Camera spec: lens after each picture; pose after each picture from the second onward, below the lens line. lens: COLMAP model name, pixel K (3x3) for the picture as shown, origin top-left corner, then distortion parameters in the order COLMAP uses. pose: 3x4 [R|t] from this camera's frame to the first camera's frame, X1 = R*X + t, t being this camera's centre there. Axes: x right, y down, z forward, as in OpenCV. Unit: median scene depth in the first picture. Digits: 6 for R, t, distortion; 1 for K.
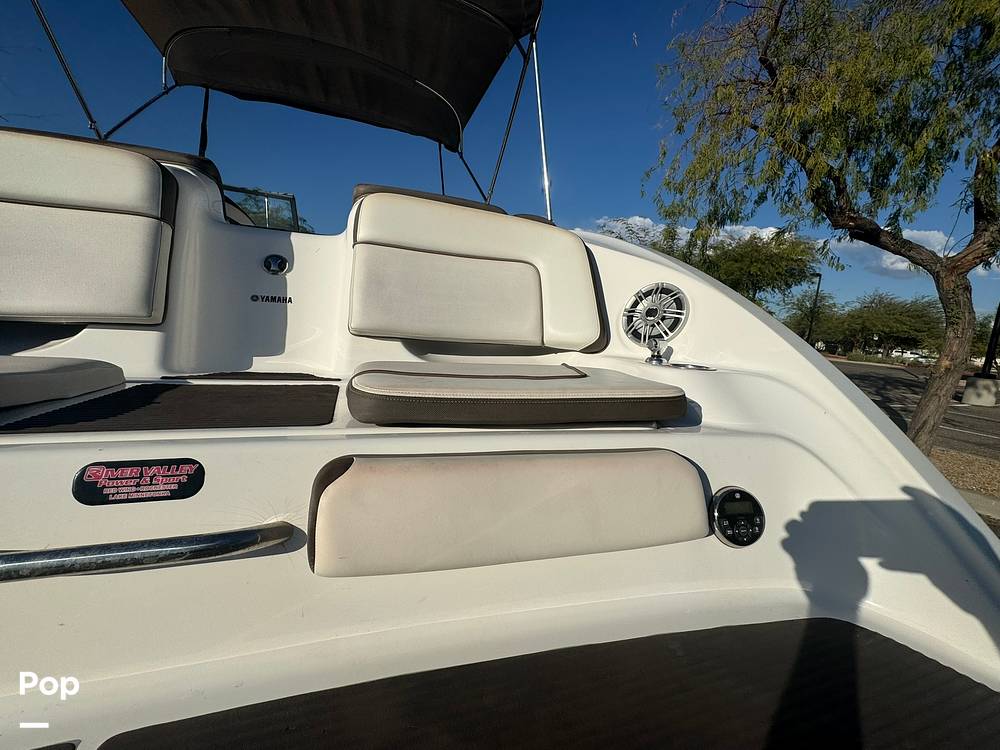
lens RADIAL K [[400.8, 0, 500.0], [0, 400.8, 375.0], [0, 0, 1]] dist [-0.001025, 0.000570]
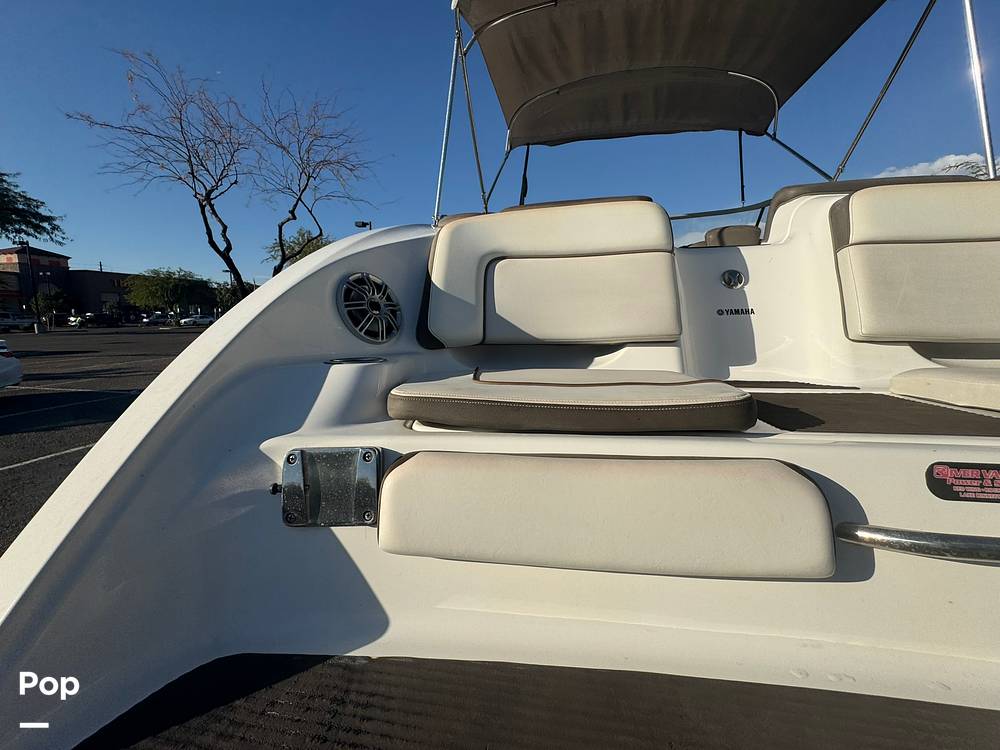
lens RADIAL K [[400.8, 0, 500.0], [0, 400.8, 375.0], [0, 0, 1]] dist [-0.001025, 0.000570]
pose [[0.869423, -0.011914, -0.493925, -0.678540], [0.004330, 0.999855, -0.016495, -0.007014], [0.494050, 0.012203, 0.869348, -0.270878]]
